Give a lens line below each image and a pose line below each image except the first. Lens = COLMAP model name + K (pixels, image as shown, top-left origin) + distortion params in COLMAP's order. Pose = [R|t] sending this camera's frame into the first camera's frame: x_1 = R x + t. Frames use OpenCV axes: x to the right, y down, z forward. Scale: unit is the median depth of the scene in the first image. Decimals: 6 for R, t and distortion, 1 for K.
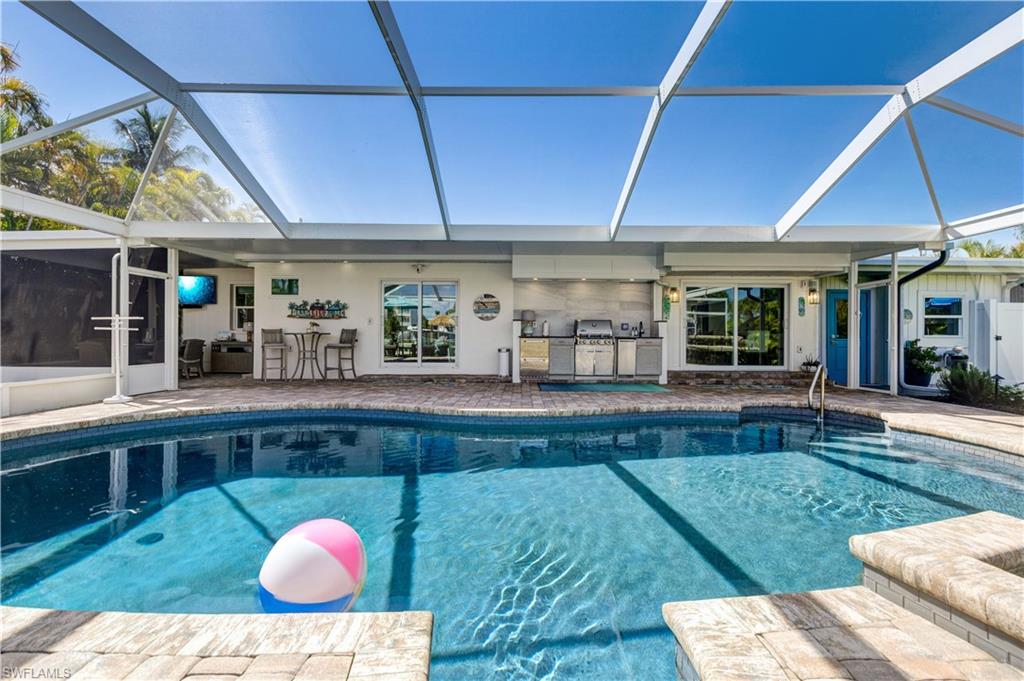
lens RADIAL K [[465.9, 0, 511.1], [0, 465.9, 338.6], [0, 0, 1]] dist [-0.002149, 0.000512]
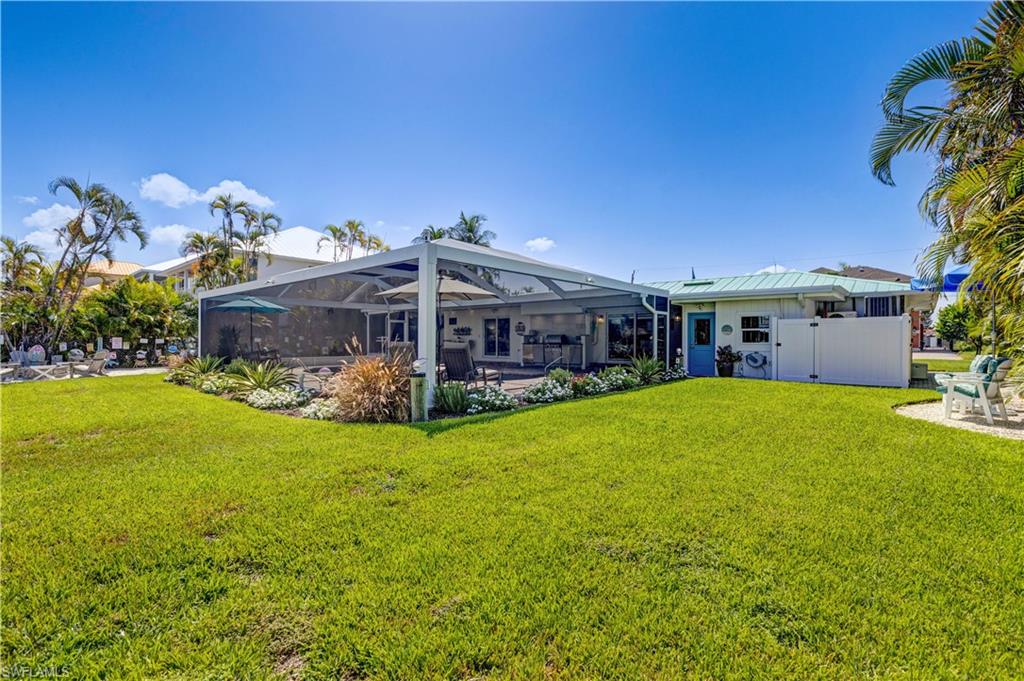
lens RADIAL K [[465.9, 0, 512.7], [0, 465.9, 341.6], [0, 0, 1]] dist [-0.002149, 0.000512]
pose [[0.765979, -0.002213, -0.642862, 1.274941], [-0.000182, 0.999993, -0.003659, -0.005264], [0.642866, 0.002920, 0.765973, -0.575634]]
